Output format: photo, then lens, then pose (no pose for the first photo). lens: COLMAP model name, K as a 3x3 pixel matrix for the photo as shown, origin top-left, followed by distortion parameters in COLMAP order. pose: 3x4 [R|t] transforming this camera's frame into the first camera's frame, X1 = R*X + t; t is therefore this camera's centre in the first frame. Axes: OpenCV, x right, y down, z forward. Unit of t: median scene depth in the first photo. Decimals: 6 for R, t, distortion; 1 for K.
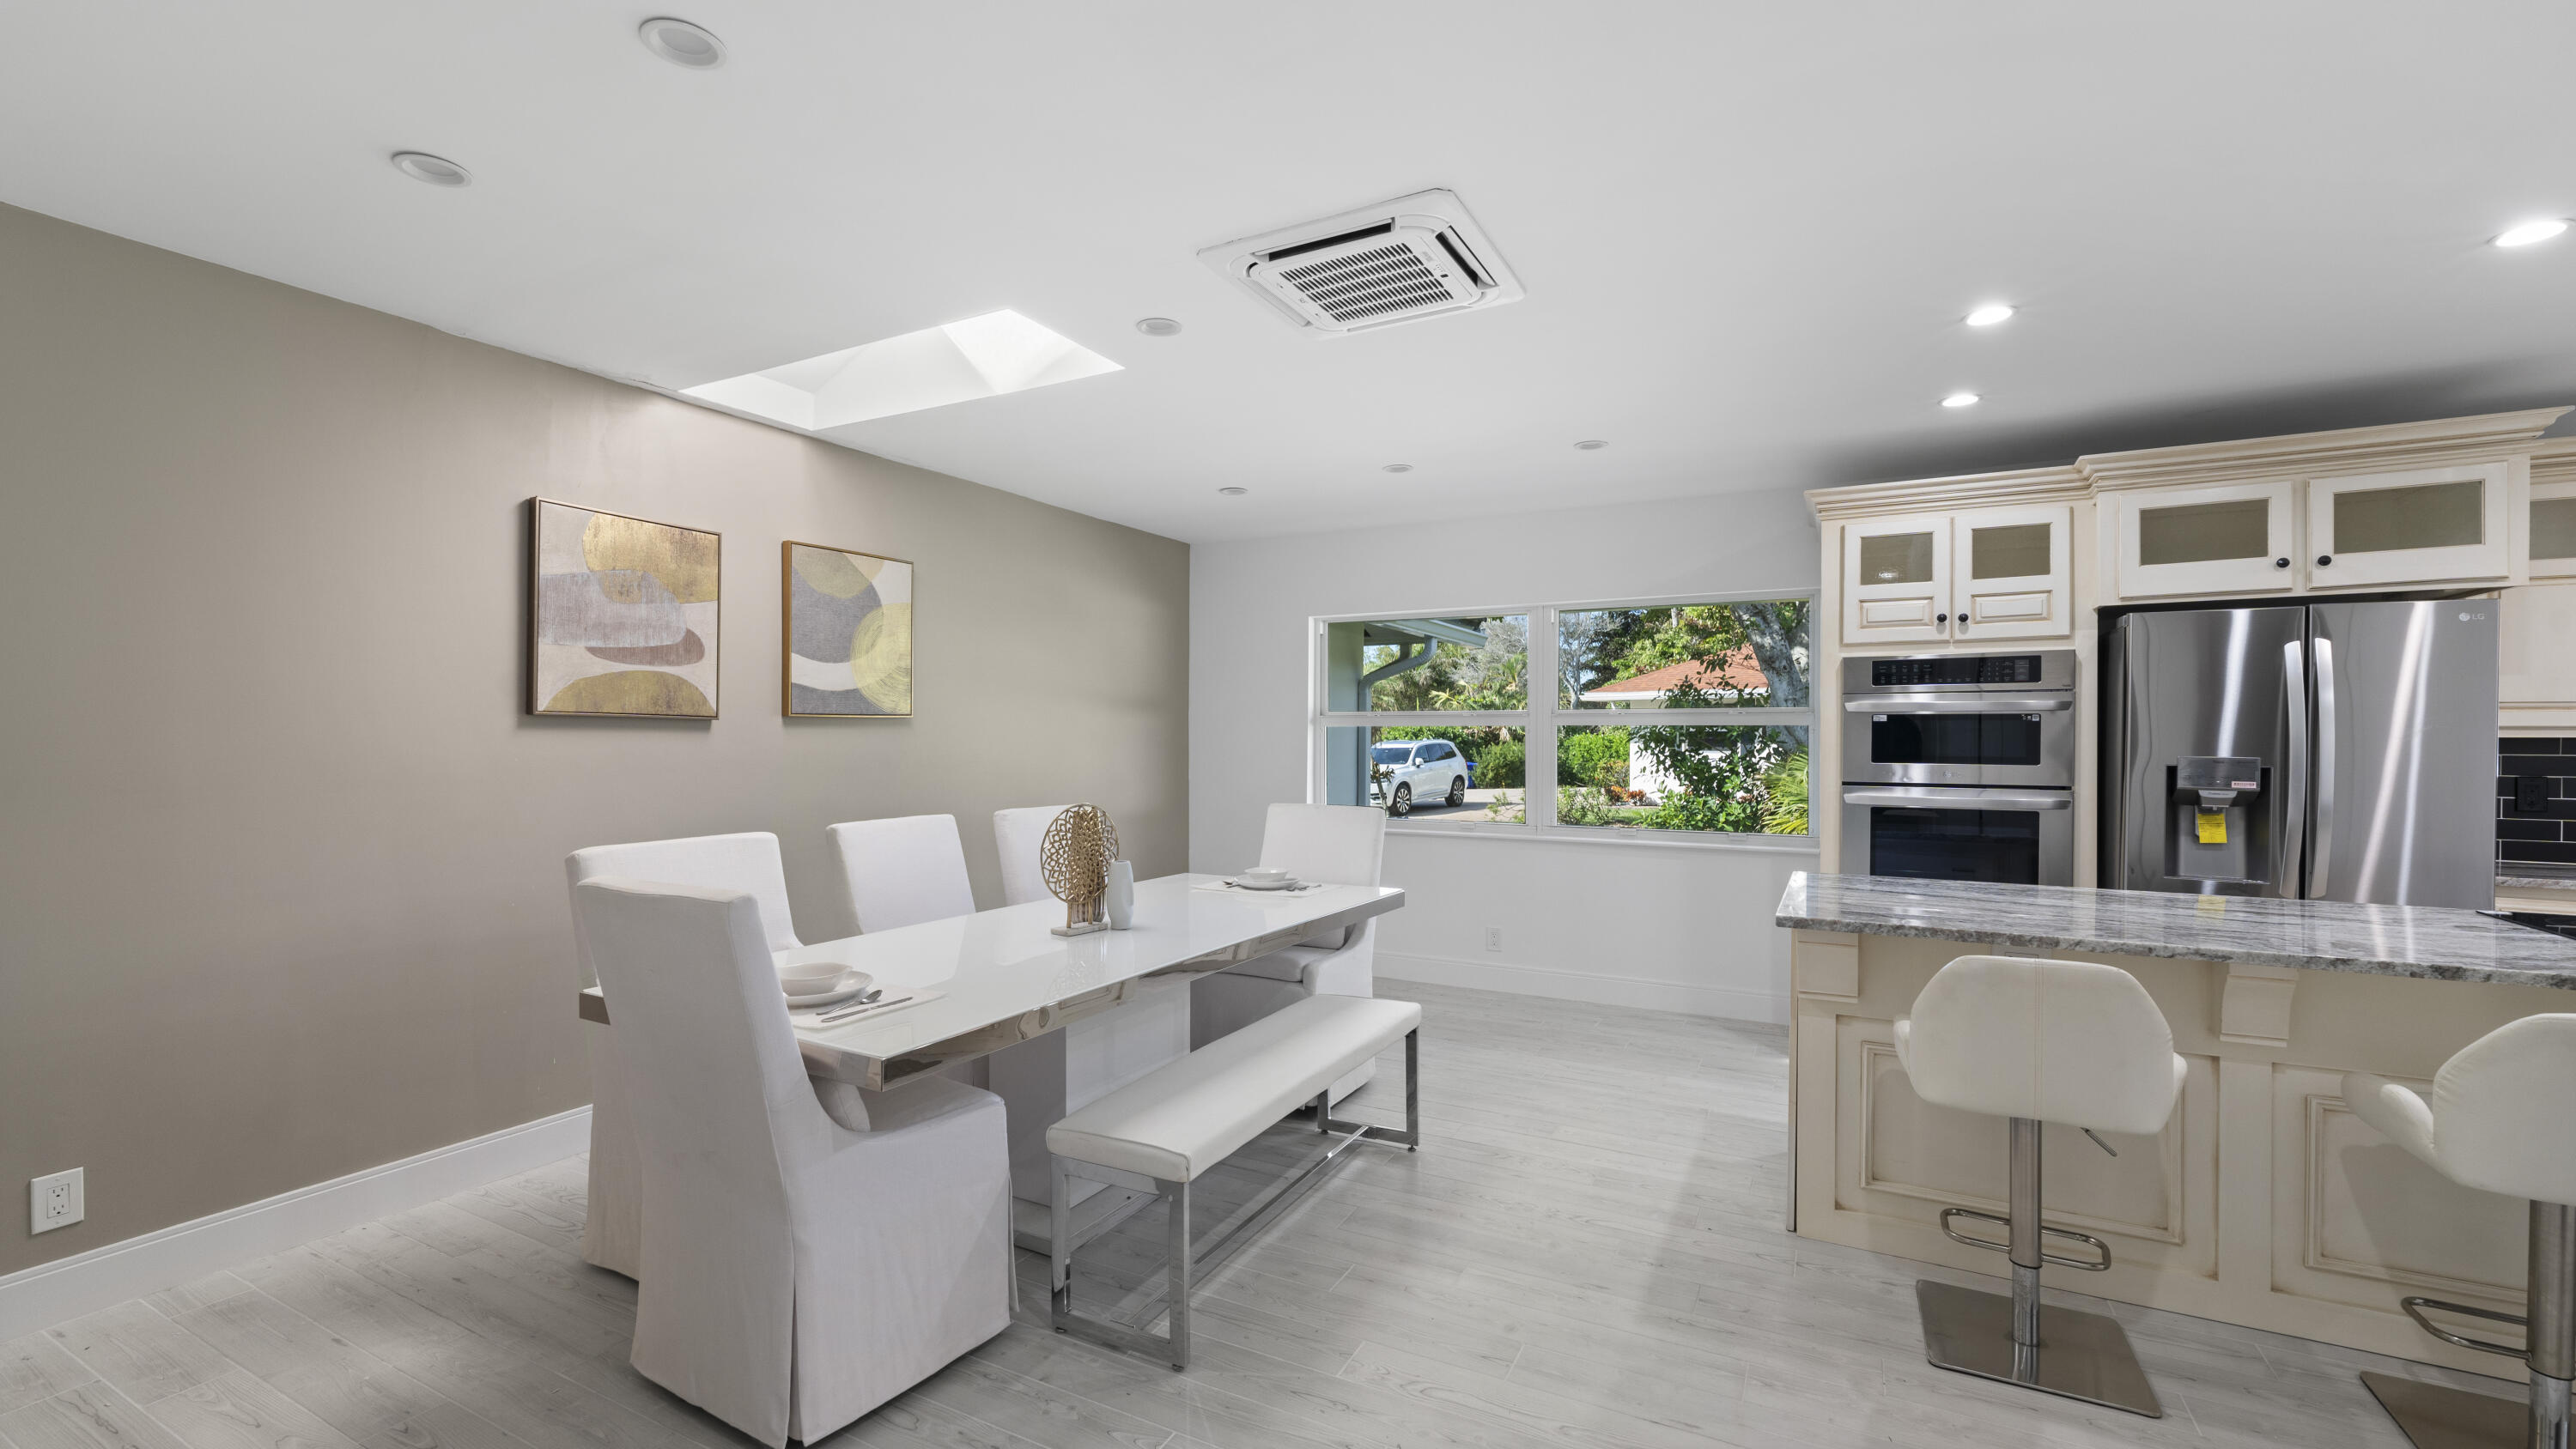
lens RADIAL K [[1050.3, 0, 1288.5], [0, 1050.3, 745.0], [0, 0, 1]] dist [-0.001645, -0.000033]
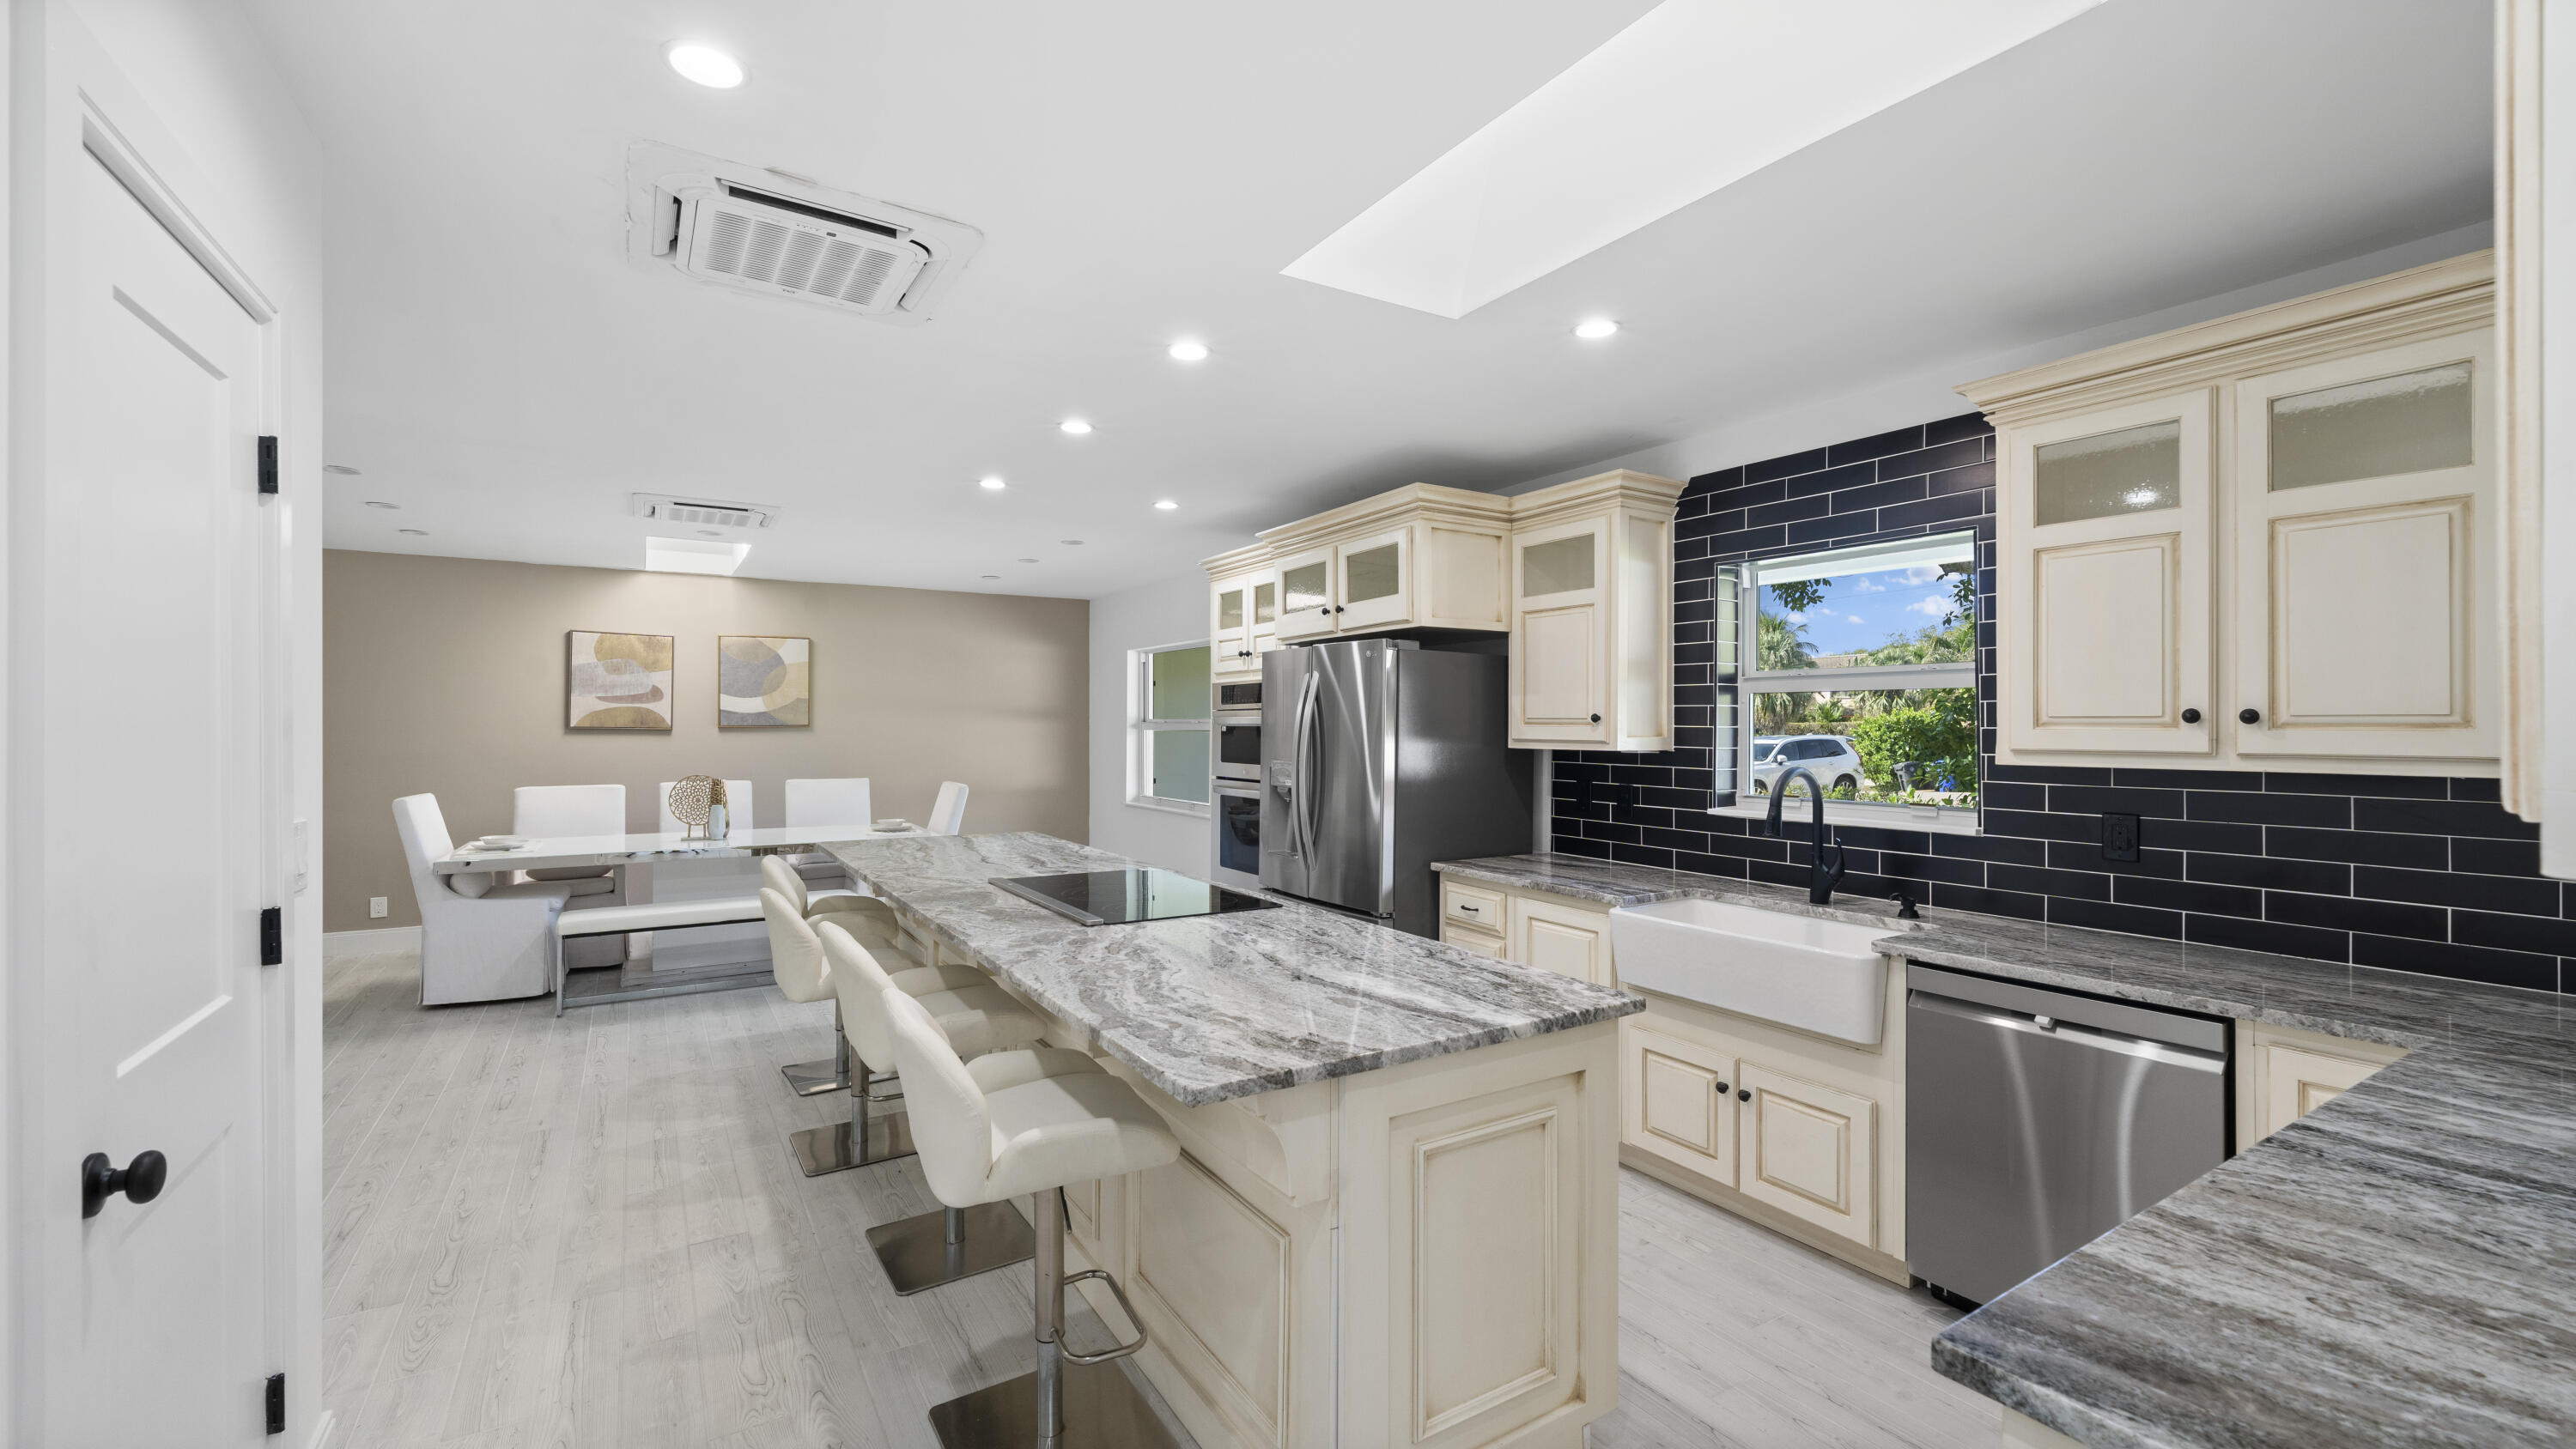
lens RADIAL K [[1050.3, 0, 1305.4], [0, 1050.3, 714.9], [0, 0, 1]] dist [-0.001645, -0.000033]
pose [[0.868864, -0.005462, -0.495020, 1.521037], [-0.005009, 0.999791, -0.019824, -0.019031], [0.495025, 0.019704, 0.868655, -0.131783]]
